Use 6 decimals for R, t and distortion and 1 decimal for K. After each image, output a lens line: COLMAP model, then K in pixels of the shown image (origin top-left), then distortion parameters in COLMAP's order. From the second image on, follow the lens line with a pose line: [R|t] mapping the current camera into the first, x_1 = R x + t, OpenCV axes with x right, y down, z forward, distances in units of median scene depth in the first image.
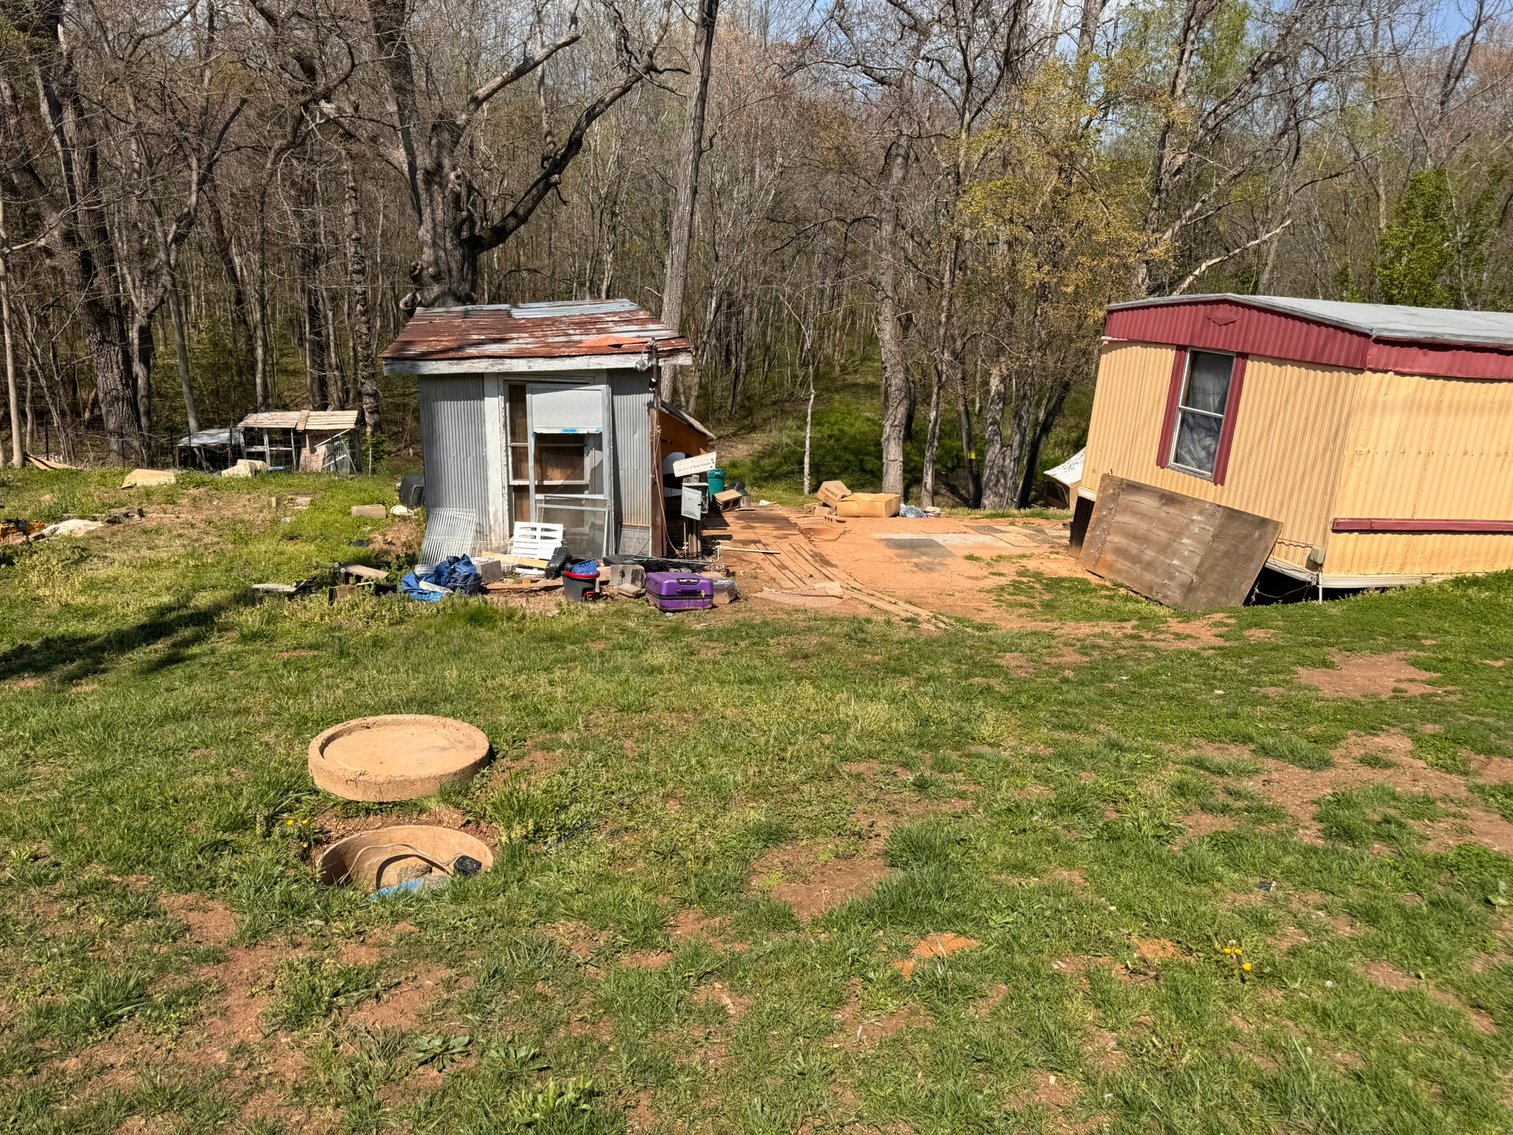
lens RADIAL K [[1064.7, 0, 762.6], [0, 1064.7, 577.9], [0, 0, 1]] dist [0.076599, -0.092514]
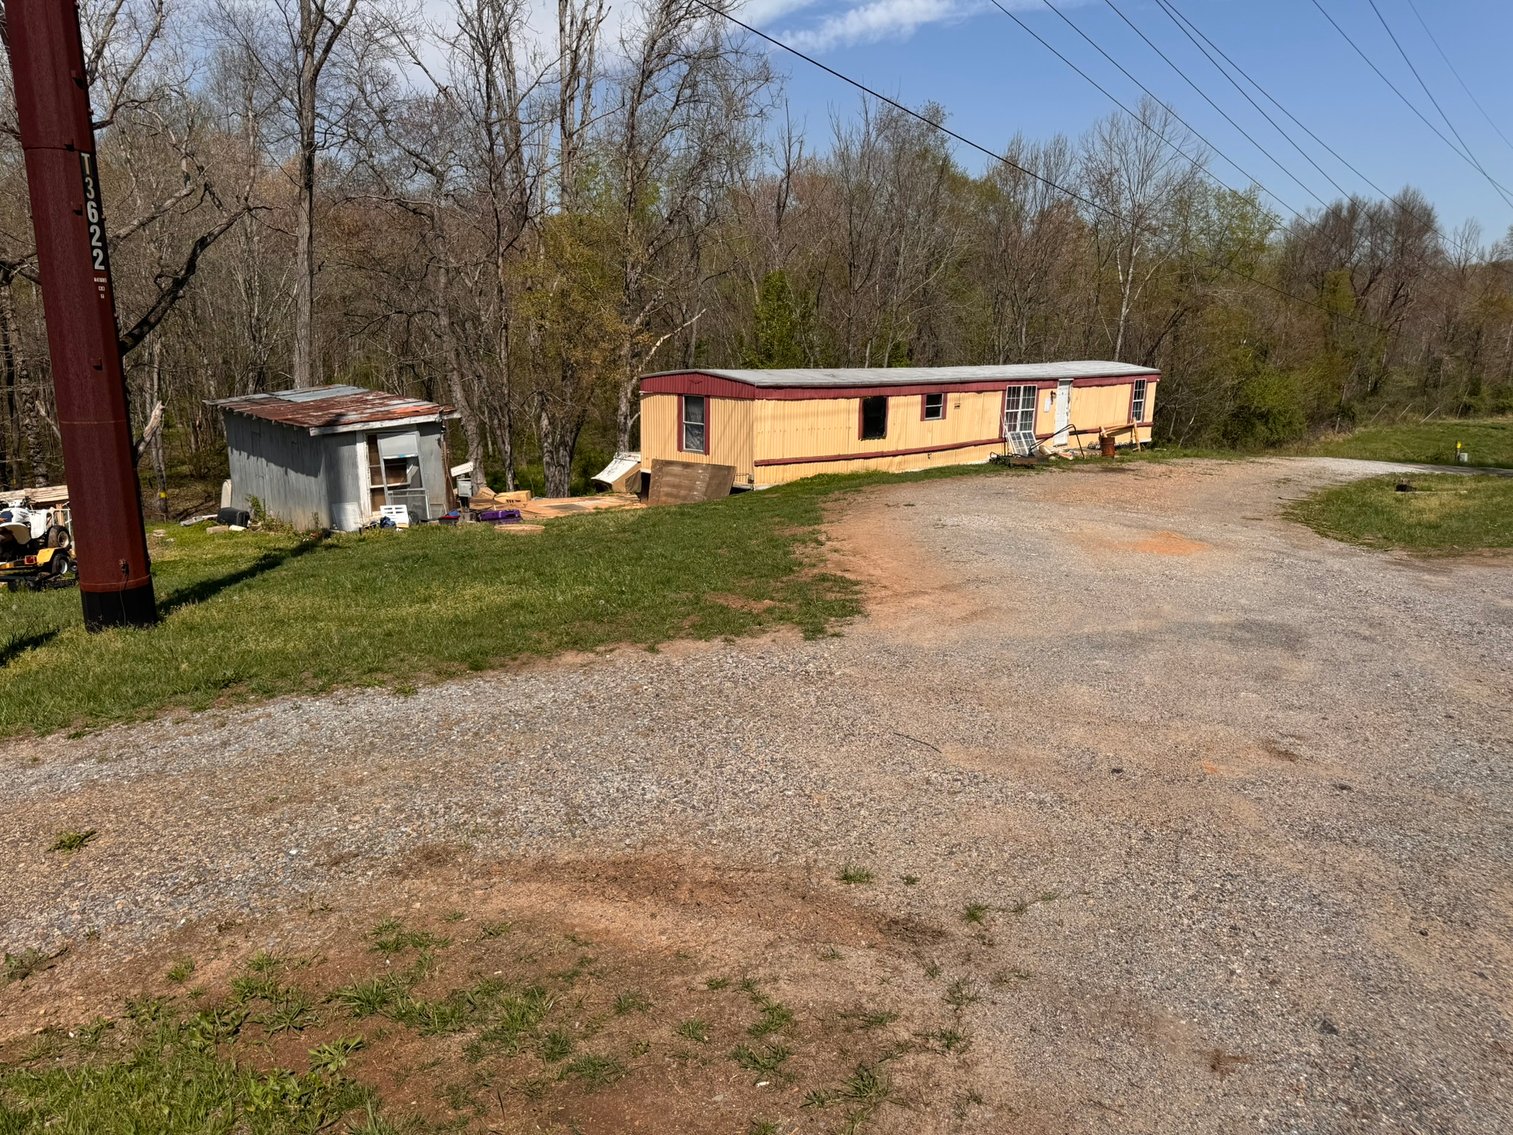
lens RADIAL K [[1064.7, 0, 747.4], [0, 1064.7, 579.6], [0, 0, 1]] dist [0.076599, -0.092514]
pose [[0.883617, -0.146791, 0.444606, -0.515804], [0.165833, 0.986146, -0.003995, 0.190470], [-0.437860, 0.077260, 0.895717, -0.982573]]
